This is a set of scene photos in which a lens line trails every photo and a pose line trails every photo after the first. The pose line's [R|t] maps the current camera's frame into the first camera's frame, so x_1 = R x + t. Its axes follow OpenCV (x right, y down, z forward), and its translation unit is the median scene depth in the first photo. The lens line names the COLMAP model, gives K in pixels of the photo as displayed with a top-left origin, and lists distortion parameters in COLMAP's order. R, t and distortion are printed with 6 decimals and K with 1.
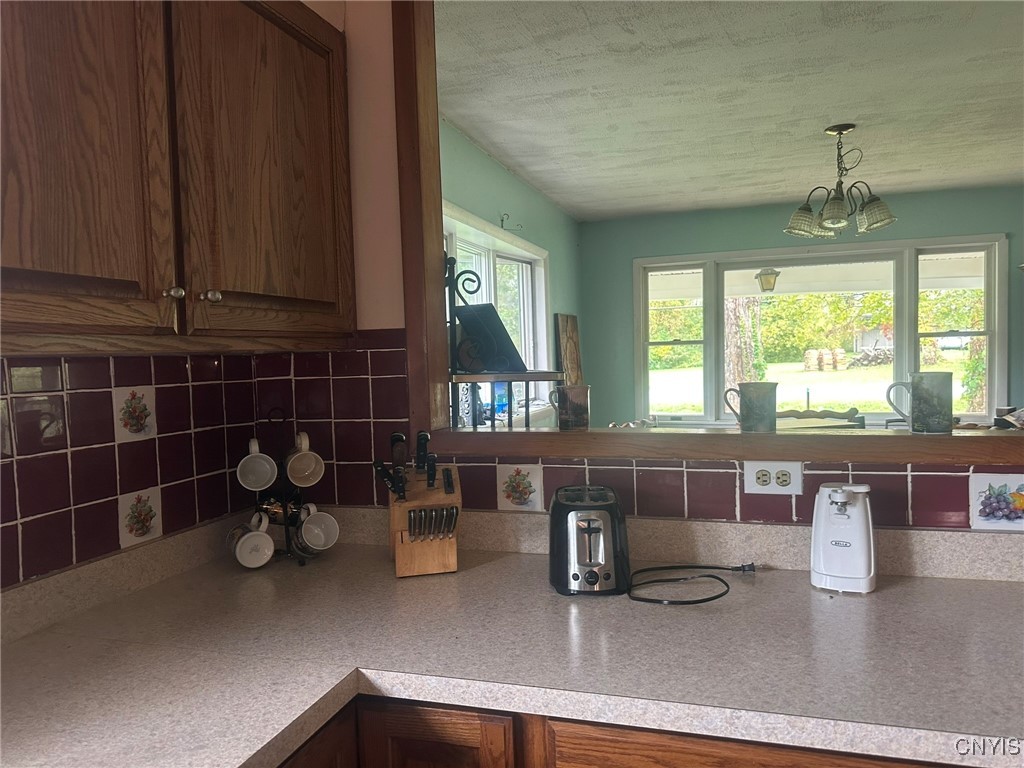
lens RADIAL K [[724.8, 0, 510.4], [0, 724.8, 386.3], [0, 0, 1]] dist [0.081631, -0.046720]
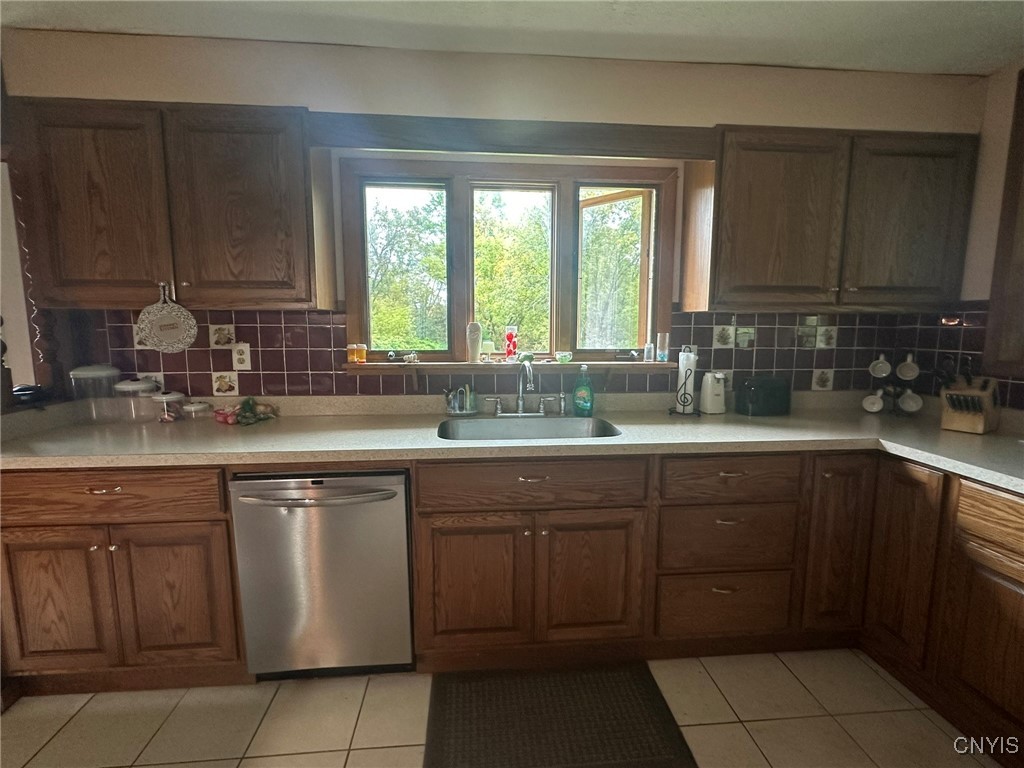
lens RADIAL K [[486.9, 0, 509.1], [0, 486.9, 384.1], [0, 0, 1]] dist [-0.006560, 0.001539]
pose [[0.384204, 0.148149, -0.911285, 0.567709], [-0.056096, 0.988964, 0.137127, 0.027607], [0.921543, -0.001565, 0.388274, -0.581992]]
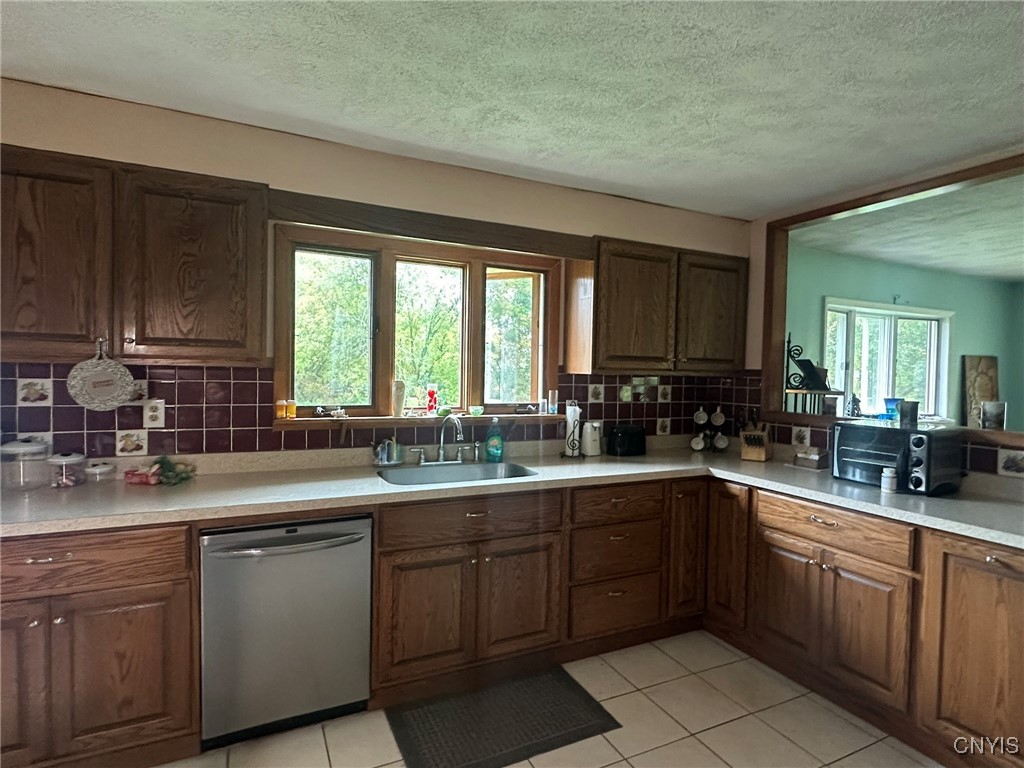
lens RADIAL K [[549.0, 0, 509.1], [0, 549.0, 385.5], [0, 0, 1]] dist [-0.007350, 0.000705]
pose [[0.686840, 0.065532, -0.723848, 0.729664], [-0.075249, 0.996986, 0.018859, 0.006795], [0.722903, 0.041515, 0.689701, -1.097929]]
